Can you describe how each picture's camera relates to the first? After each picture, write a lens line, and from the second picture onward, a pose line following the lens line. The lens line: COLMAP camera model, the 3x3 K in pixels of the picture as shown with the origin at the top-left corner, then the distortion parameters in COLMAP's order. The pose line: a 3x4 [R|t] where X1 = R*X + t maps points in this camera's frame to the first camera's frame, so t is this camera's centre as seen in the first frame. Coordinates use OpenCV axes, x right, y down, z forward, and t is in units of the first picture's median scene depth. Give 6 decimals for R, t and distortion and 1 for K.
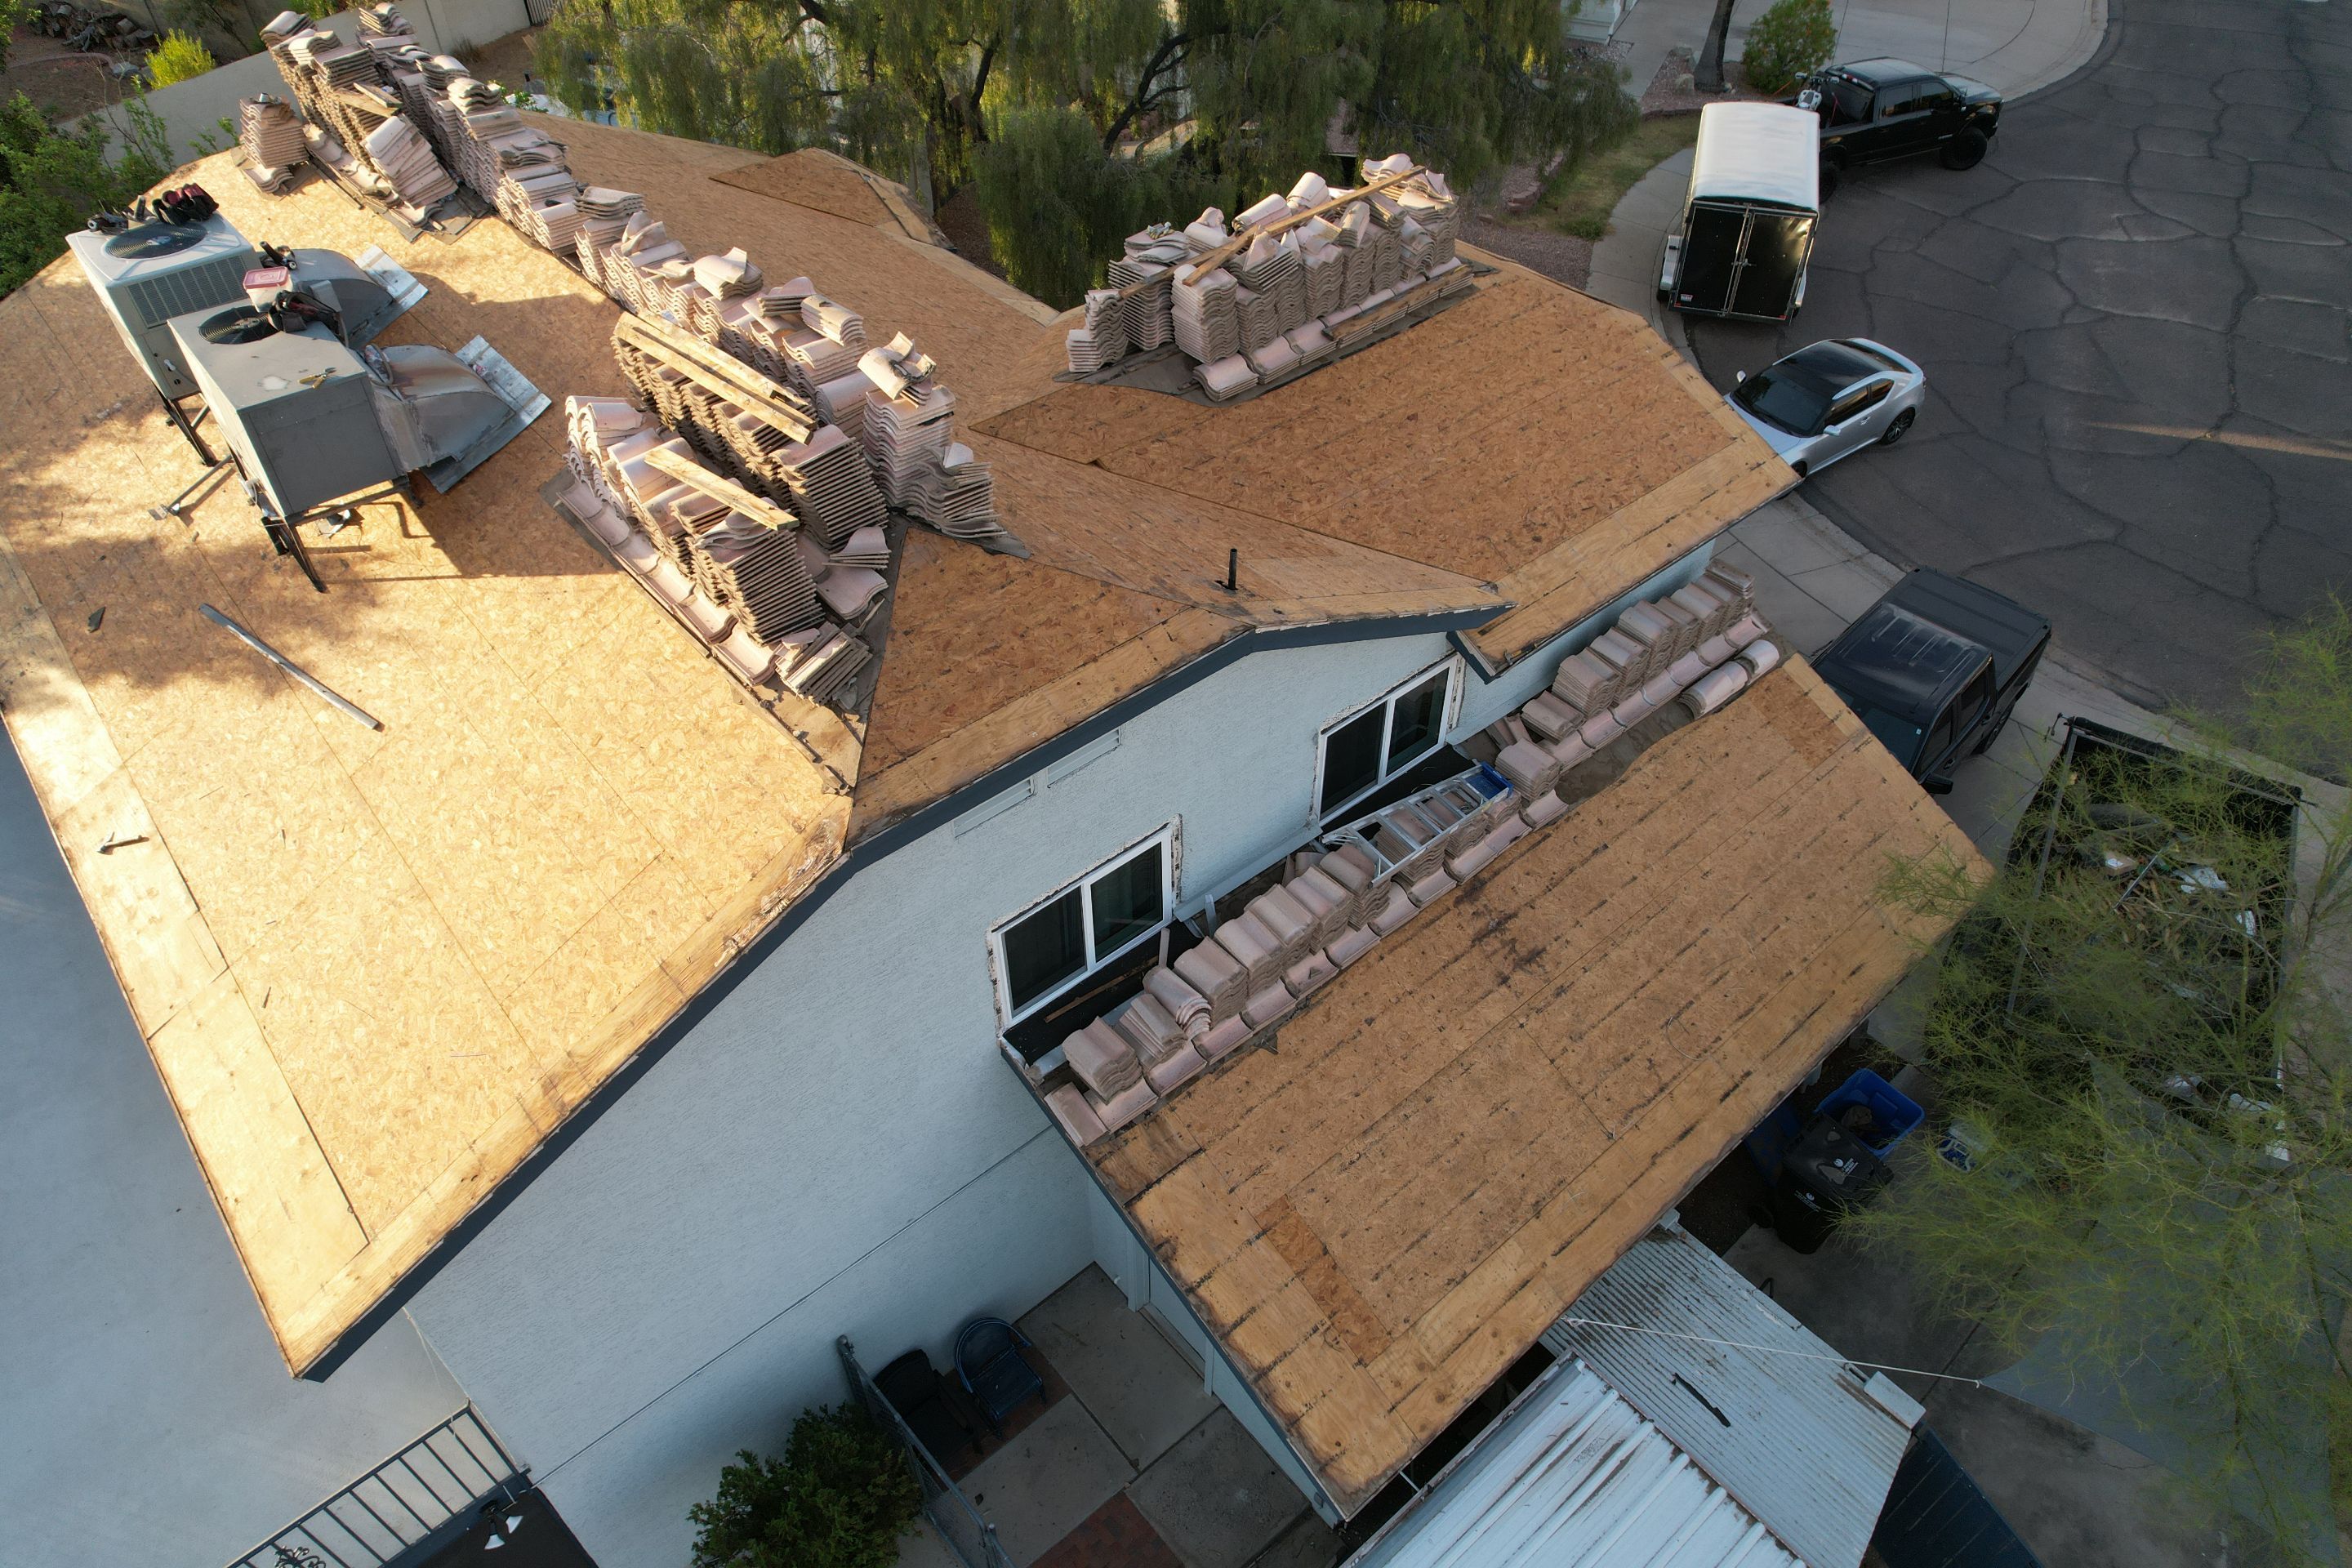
lens RADIAL K [[1494.1, 0, 1166.4], [0, 1494.1, 772.5], [0, 0, 1]] dist [-0.044691, 0.024515]
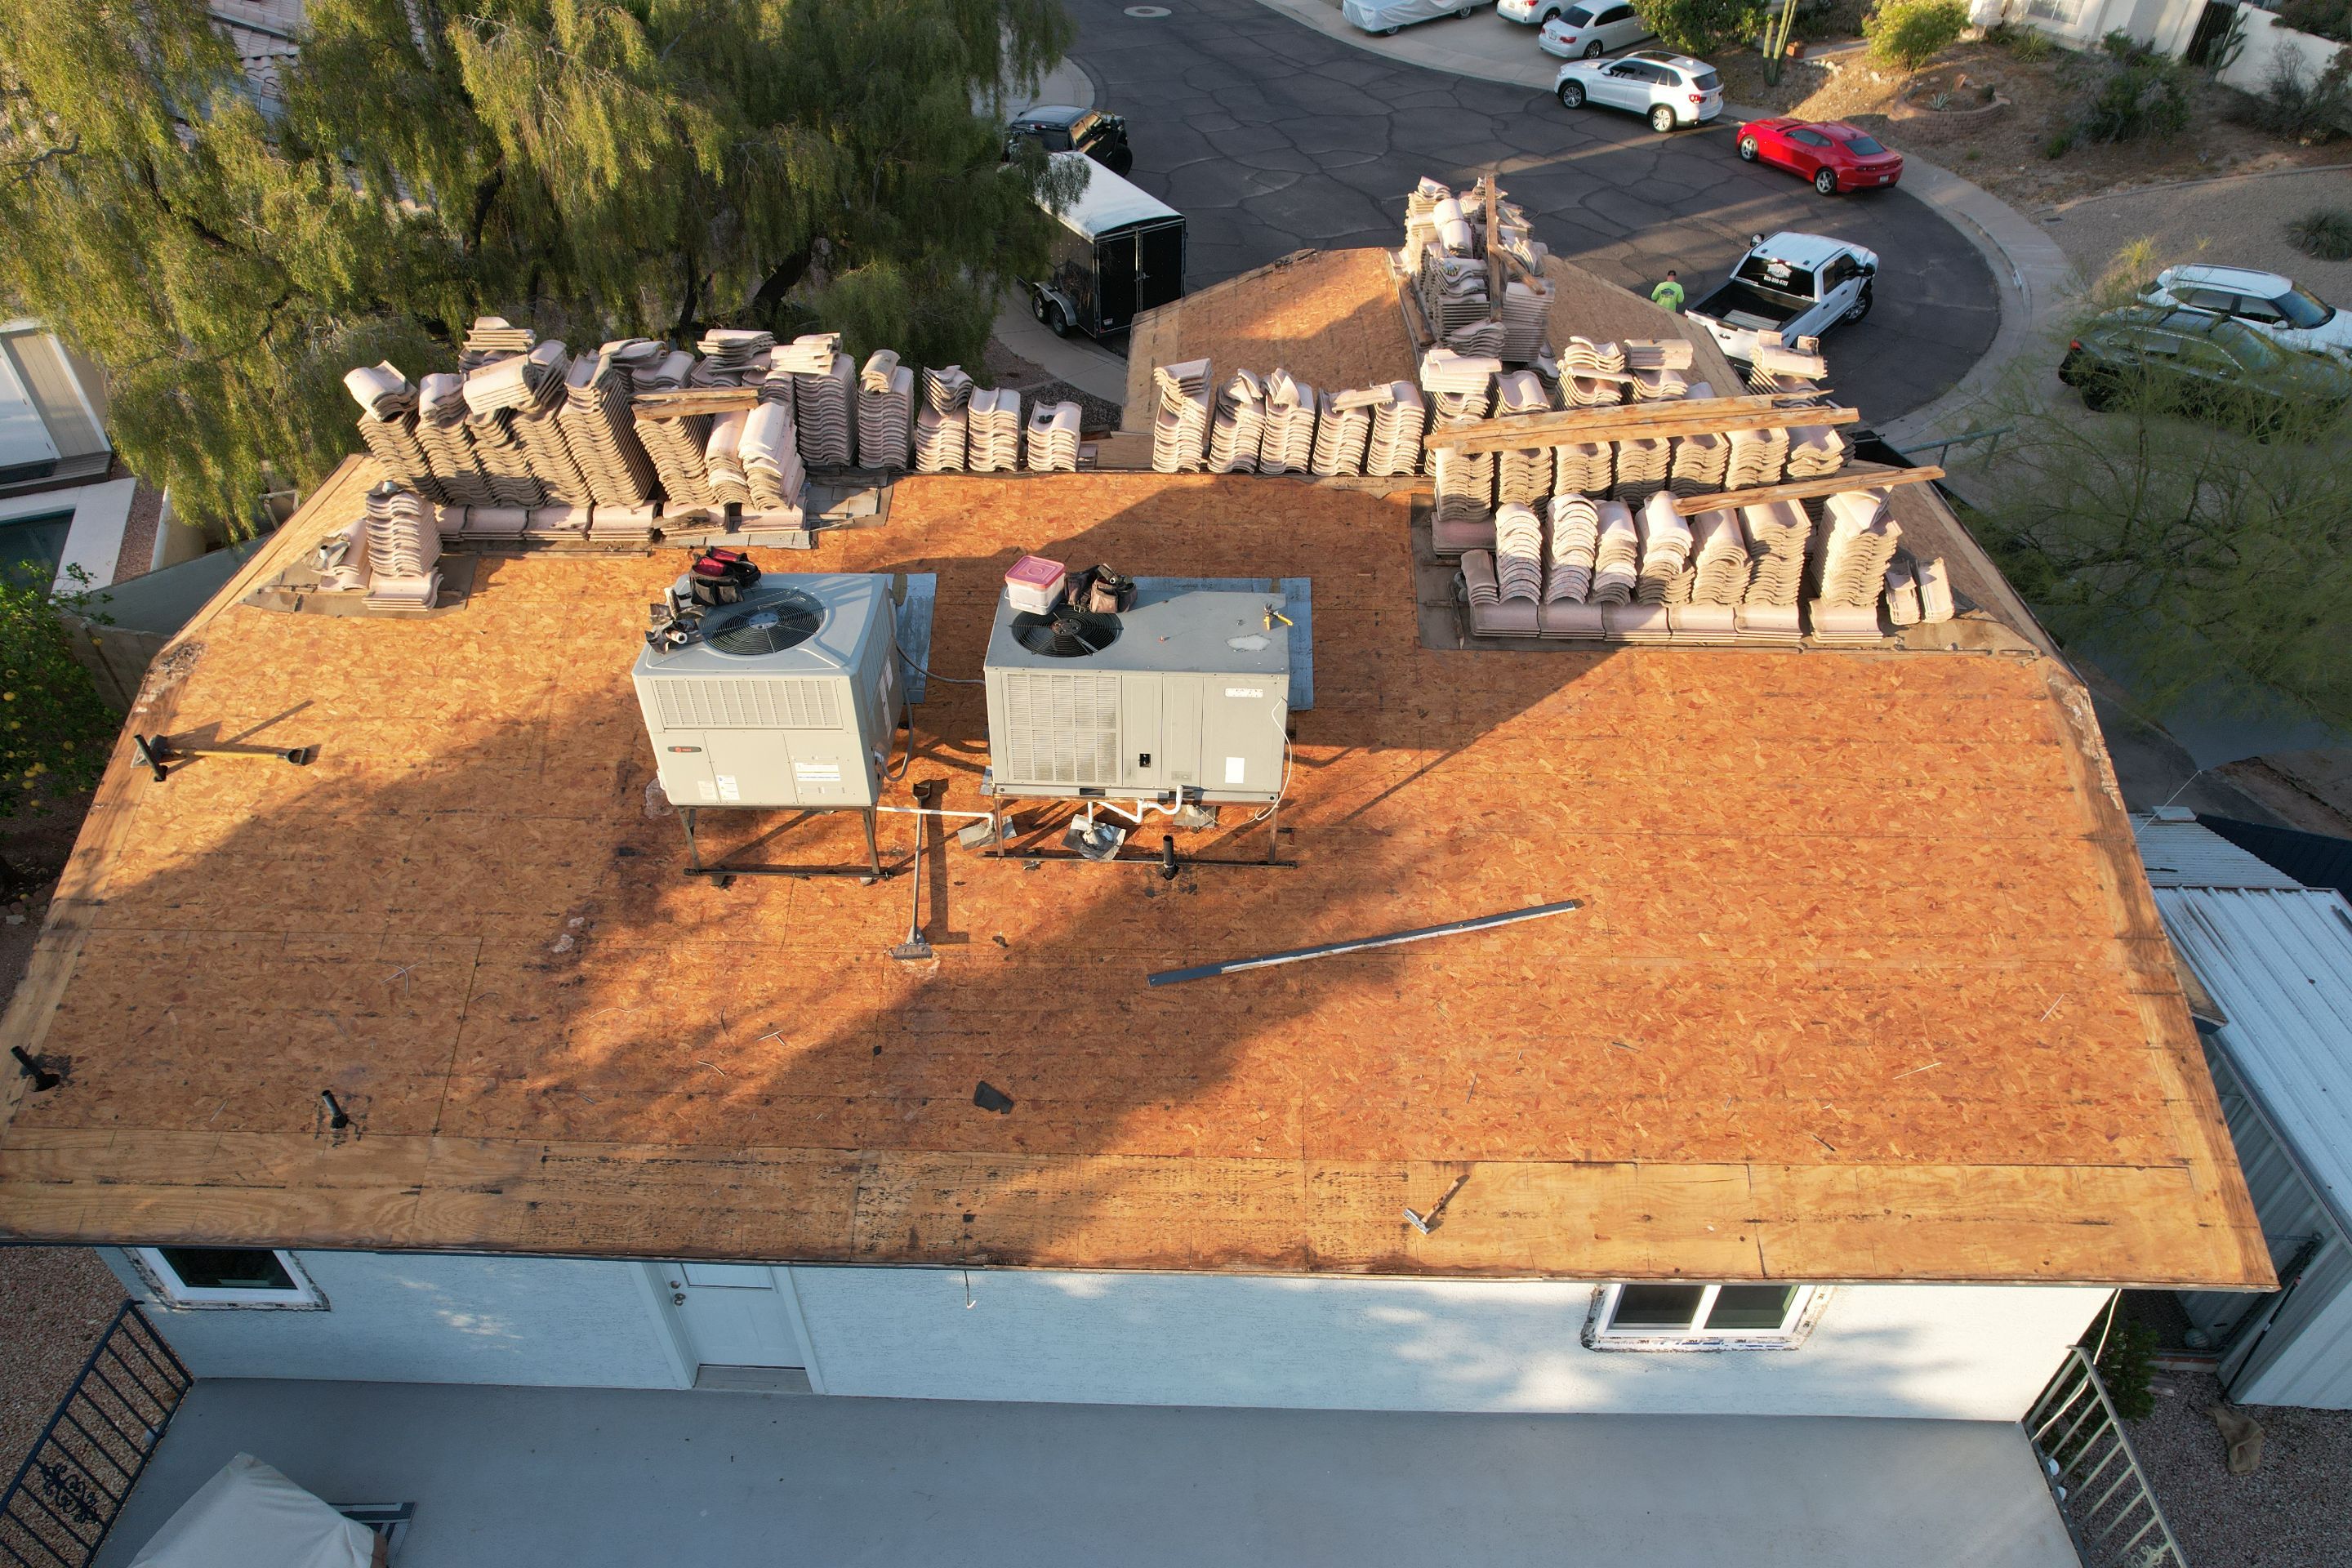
lens RADIAL K [[1494.1, 0, 1182.4], [0, 1494.1, 785.7], [0, 0, 1]] dist [-0.044691, 0.024515]
pose [[0.664449, -0.461692, 0.587663, -1.108310], [0.498329, 0.859725, 0.111992, -0.293924], [-0.556934, 0.218437, 0.801317, 0.353020]]
